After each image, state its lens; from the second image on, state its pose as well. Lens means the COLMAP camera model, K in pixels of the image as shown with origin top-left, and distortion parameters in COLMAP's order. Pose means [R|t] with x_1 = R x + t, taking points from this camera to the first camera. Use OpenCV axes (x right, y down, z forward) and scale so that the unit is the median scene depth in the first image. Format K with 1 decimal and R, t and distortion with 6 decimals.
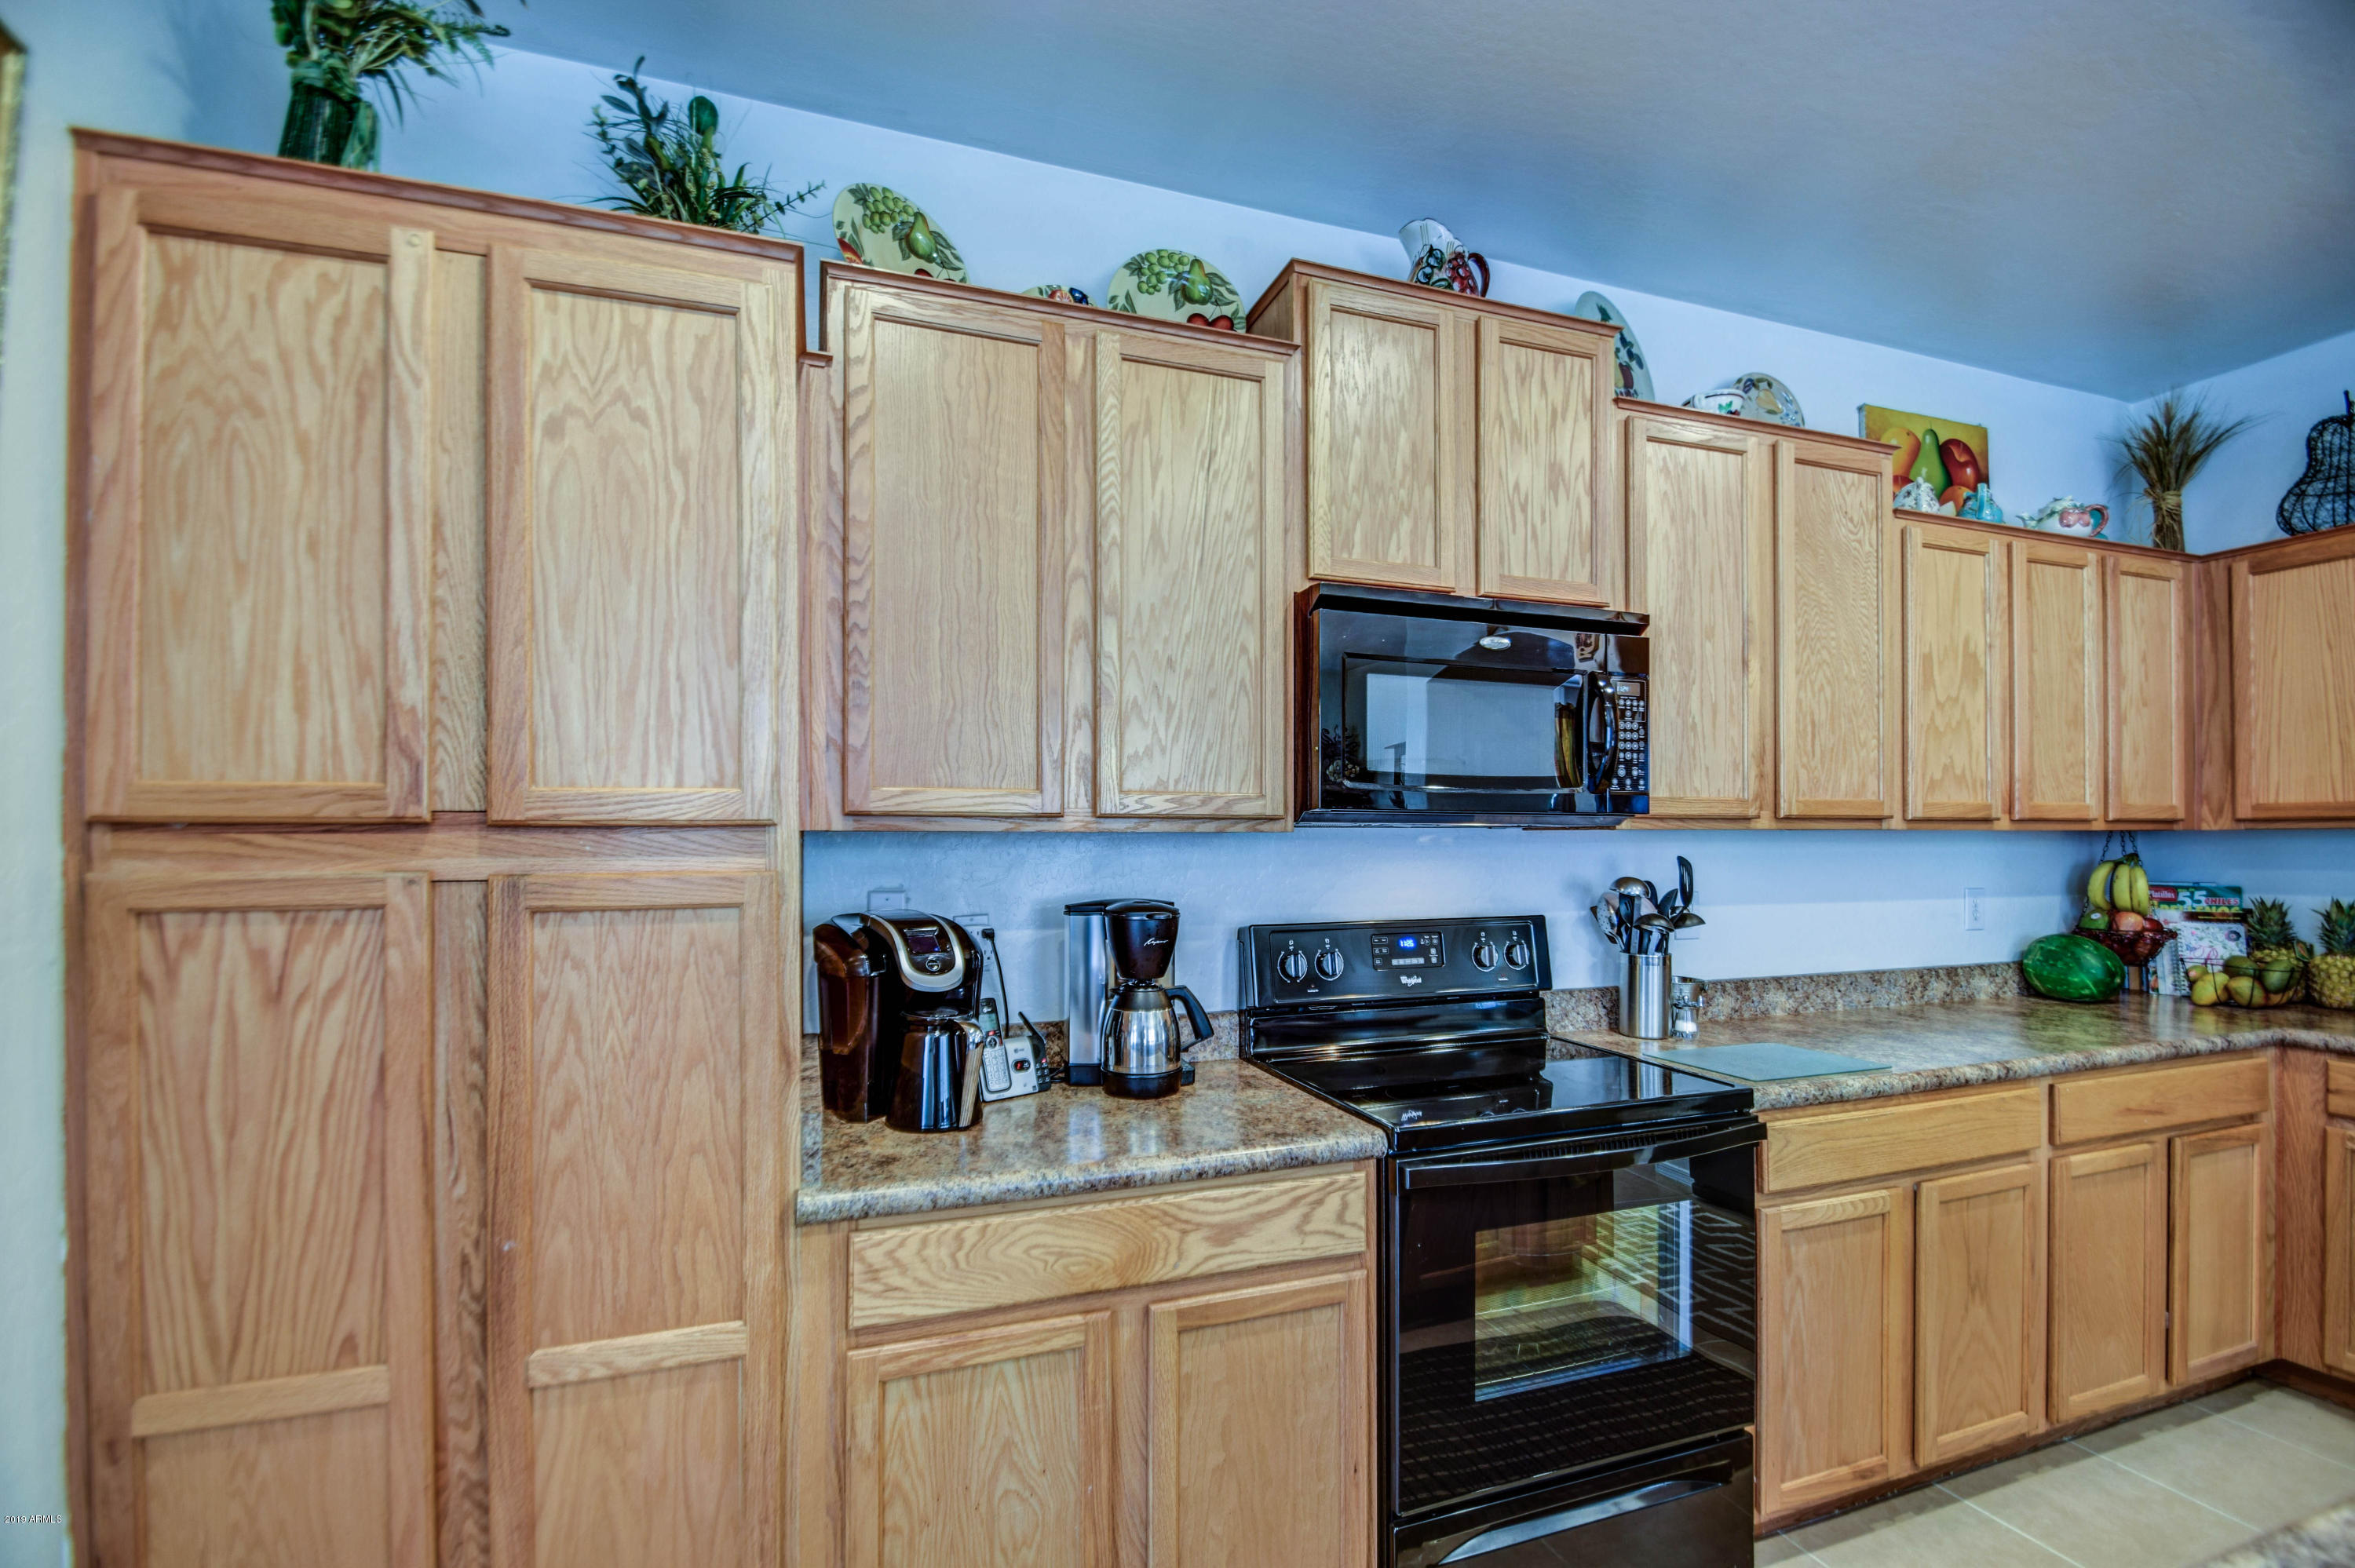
lens RADIAL K [[1062.7, 0, 1169.9], [0, 1062.7, 834.4], [0, 0, 1]] dist [-0.013694, -0.000243]
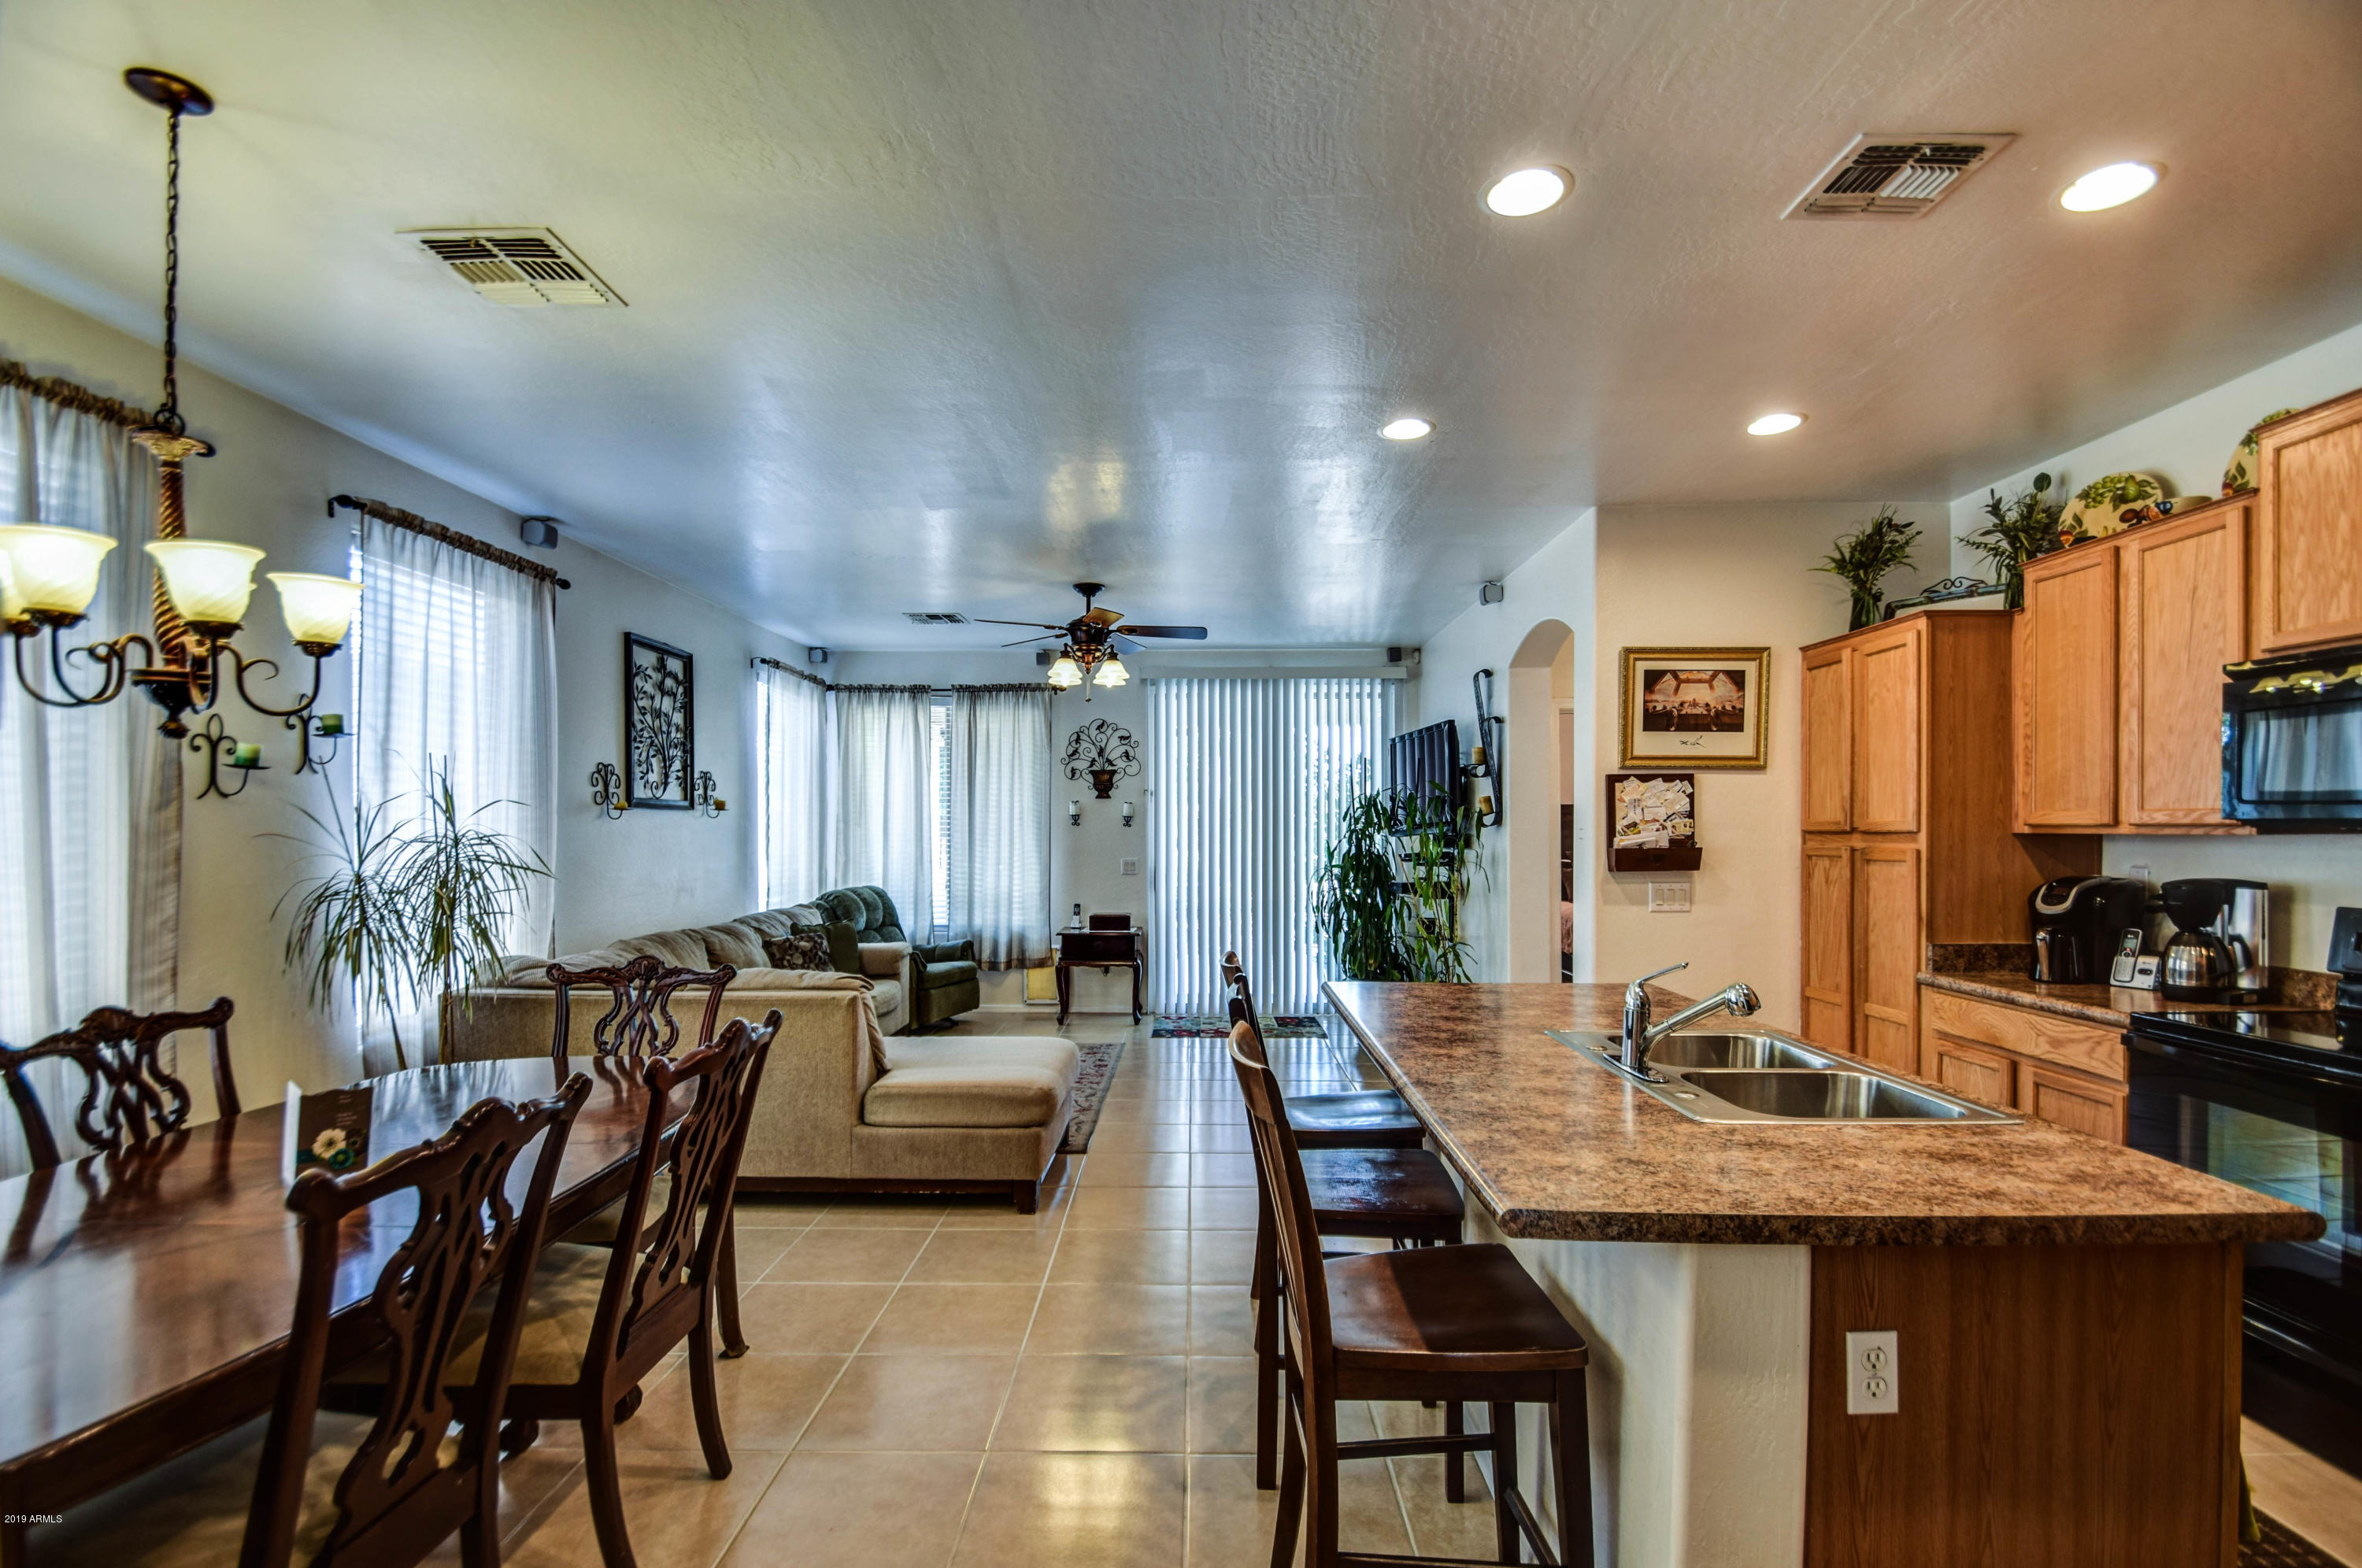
lens RADIAL K [[1065.9, 0, 1185.5], [0, 1065.9, 830.3], [0, 0, 1]] dist [-0.013694, -0.000243]
pose [[-0.360096, -0.000428, -0.932915, 2.005555], [0.003062, 0.999994, -0.001640, -0.009922], [0.932910, -0.003447, -0.360093, 0.181472]]
